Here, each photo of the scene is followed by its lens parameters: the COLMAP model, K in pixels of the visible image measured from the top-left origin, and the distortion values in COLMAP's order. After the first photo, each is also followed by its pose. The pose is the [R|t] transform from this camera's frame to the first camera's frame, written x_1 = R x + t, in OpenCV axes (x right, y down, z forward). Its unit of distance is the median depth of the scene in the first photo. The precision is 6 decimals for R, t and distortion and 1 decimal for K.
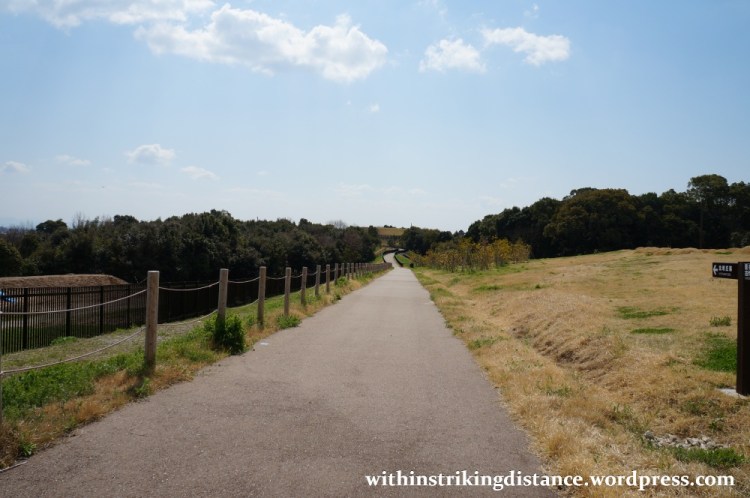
lens RADIAL K [[627.7, 0, 375.0], [0, 627.7, 249.0], [0, 0, 1]] dist [-0.074544, 0.091725]
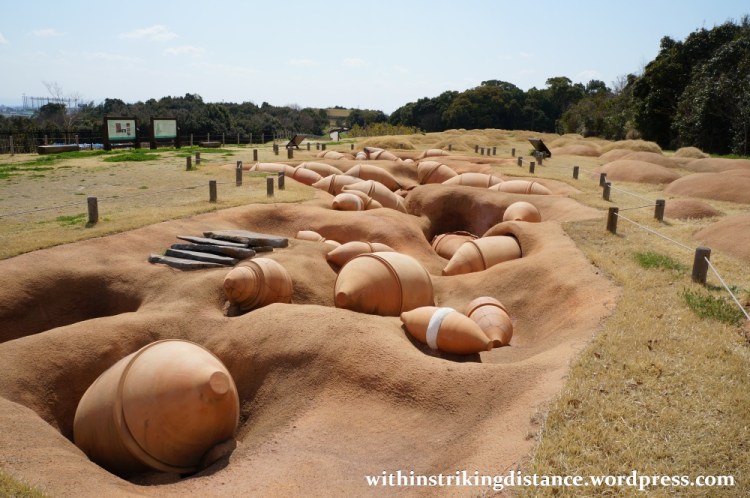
lens RADIAL K [[627.7, 0, 375.0], [0, 627.7, 249.0], [0, 0, 1]] dist [-0.074544, 0.091725]
pose [[0.997413, -0.006387, 0.071603, 0.011053], [-0.007337, 0.981801, 0.189772, -0.000646], [-0.071512, -0.189807, 0.979214, -0.298052]]
